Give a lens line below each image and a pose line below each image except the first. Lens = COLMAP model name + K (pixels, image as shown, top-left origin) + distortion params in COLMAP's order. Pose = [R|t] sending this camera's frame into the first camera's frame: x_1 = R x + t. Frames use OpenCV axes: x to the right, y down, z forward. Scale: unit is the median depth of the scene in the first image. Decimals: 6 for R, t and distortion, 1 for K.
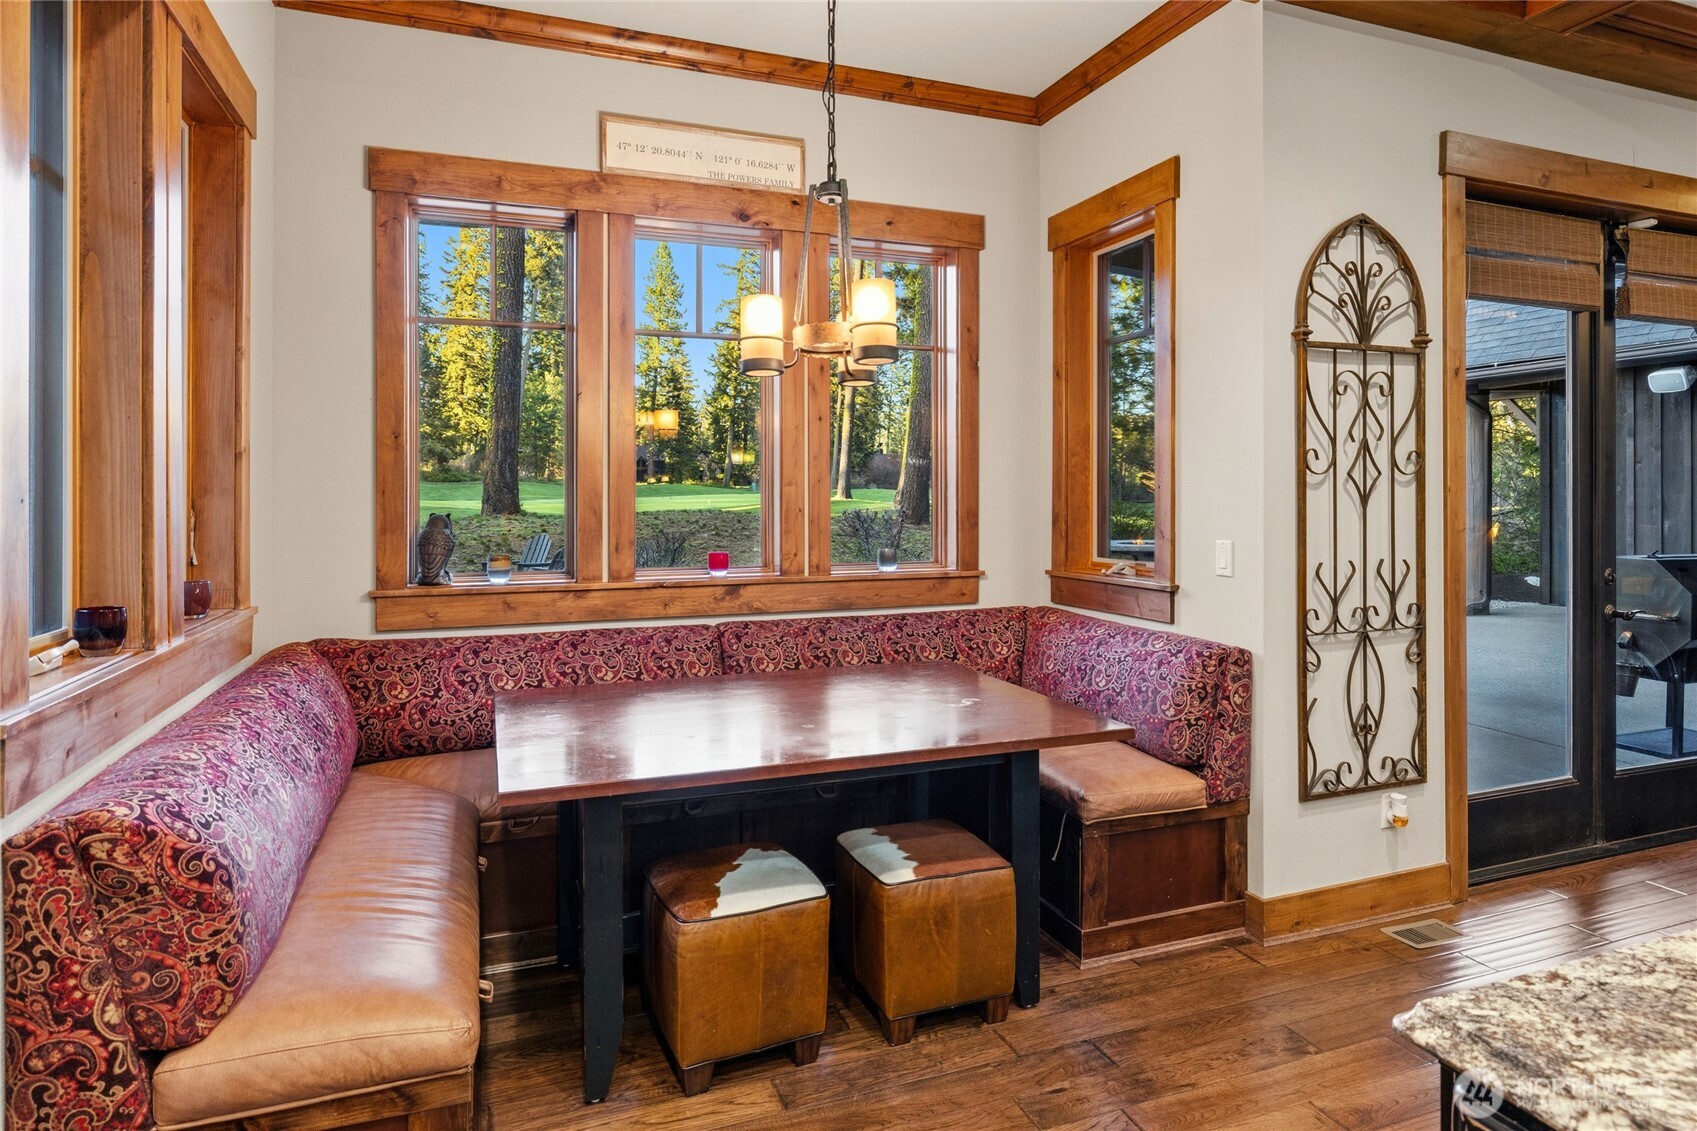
lens RADIAL K [[971.7, 0, 857.9], [0, 971.7, 496.0], [0, 0, 1]] dist [-0.017432, 0.000660]
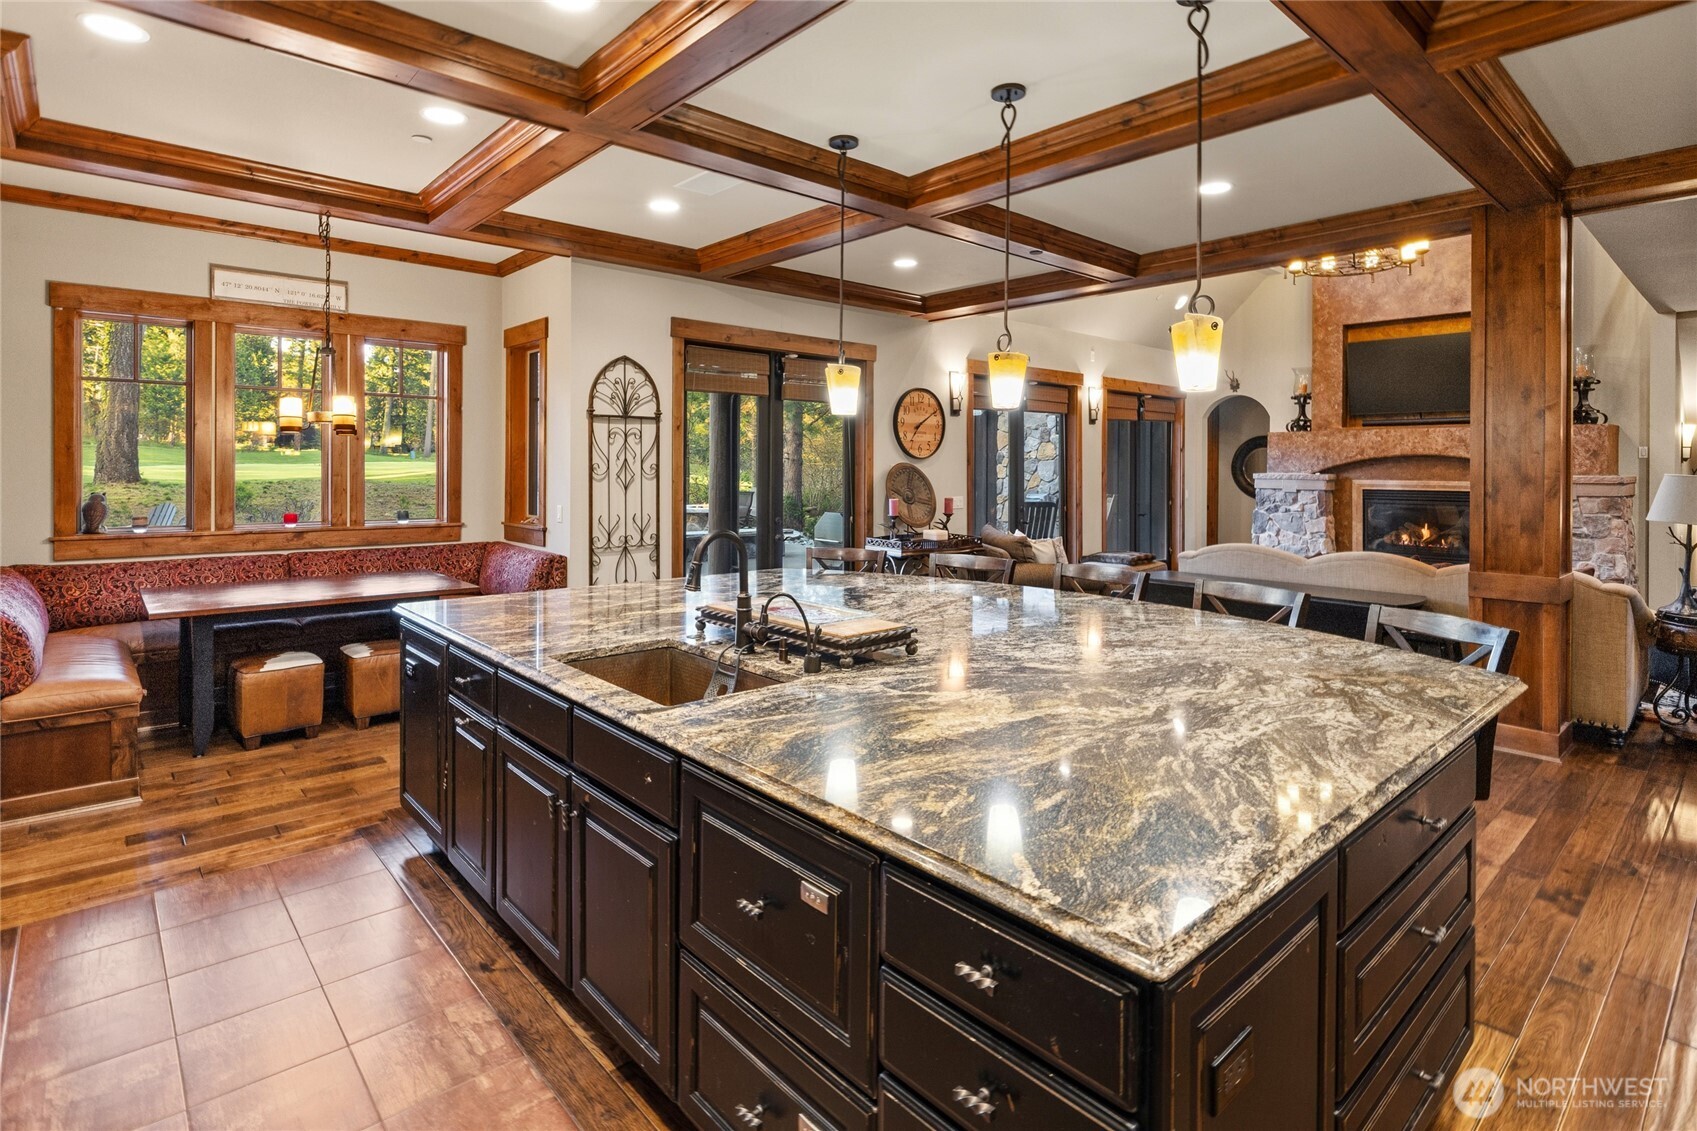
lens RADIAL K [[847.2, 0, 836.6], [0, 847.2, 476.0], [0, 0, 1]] dist [-0.001028, -0.001502]
pose [[0.936954, 0.006915, 0.349383, 0.285585], [-0.010941, 0.999895, 0.009552, -0.041427], [-0.349280, -0.012772, 0.936931, -0.906159]]
